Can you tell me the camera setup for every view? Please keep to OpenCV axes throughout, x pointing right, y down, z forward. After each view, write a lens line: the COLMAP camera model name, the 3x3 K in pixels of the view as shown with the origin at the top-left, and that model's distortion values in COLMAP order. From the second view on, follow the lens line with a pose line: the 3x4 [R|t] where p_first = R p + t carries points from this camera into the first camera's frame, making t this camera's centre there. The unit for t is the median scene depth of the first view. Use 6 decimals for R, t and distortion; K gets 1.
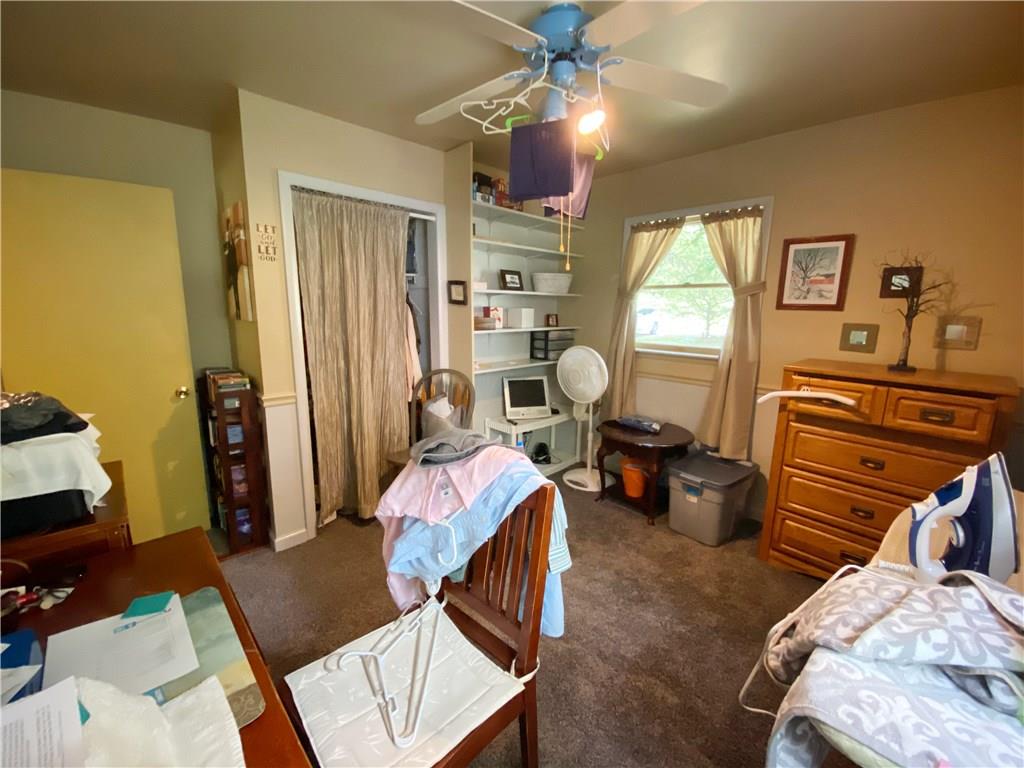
lens RADIAL K [[413.1, 0, 512.0], [0, 413.1, 384.0], [0, 0, 1]] dist [-0.000470, -0.000230]
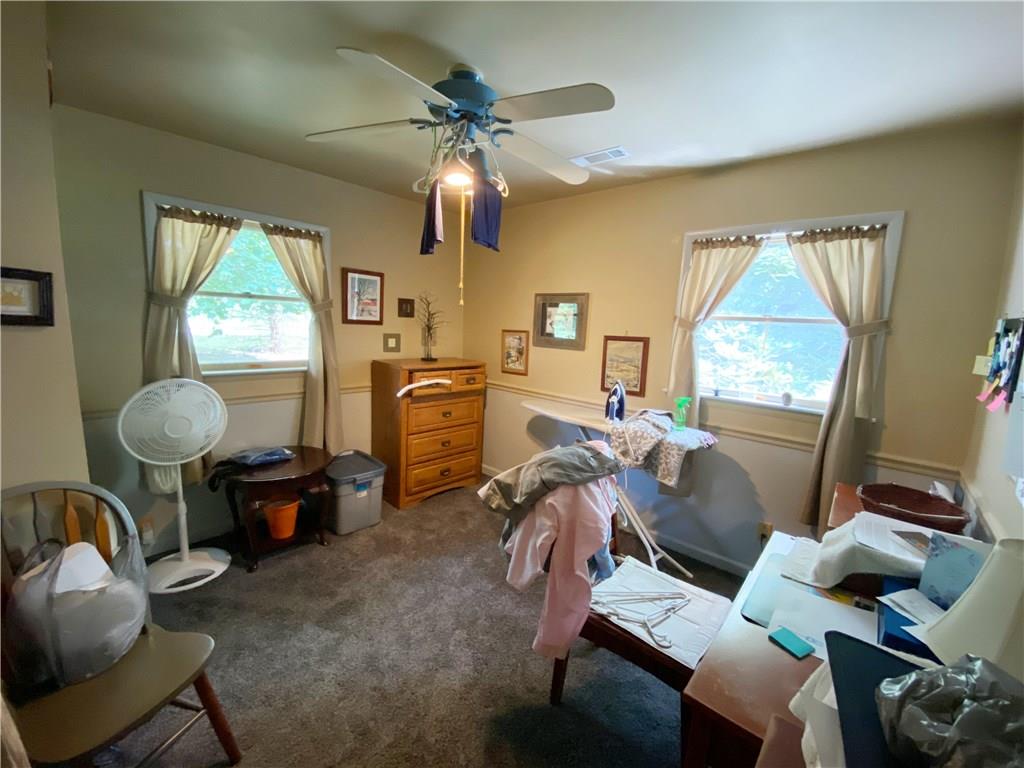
lens RADIAL K [[413.1, 0, 512.0], [0, 413.1, 384.0], [0, 0, 1]] dist [-0.000470, -0.000230]
pose [[-0.069143, -0.166715, 0.983578, -0.659502], [0.138125, 0.974842, 0.174944, -0.158362], [-0.987998, 0.147952, -0.044376, 0.614340]]
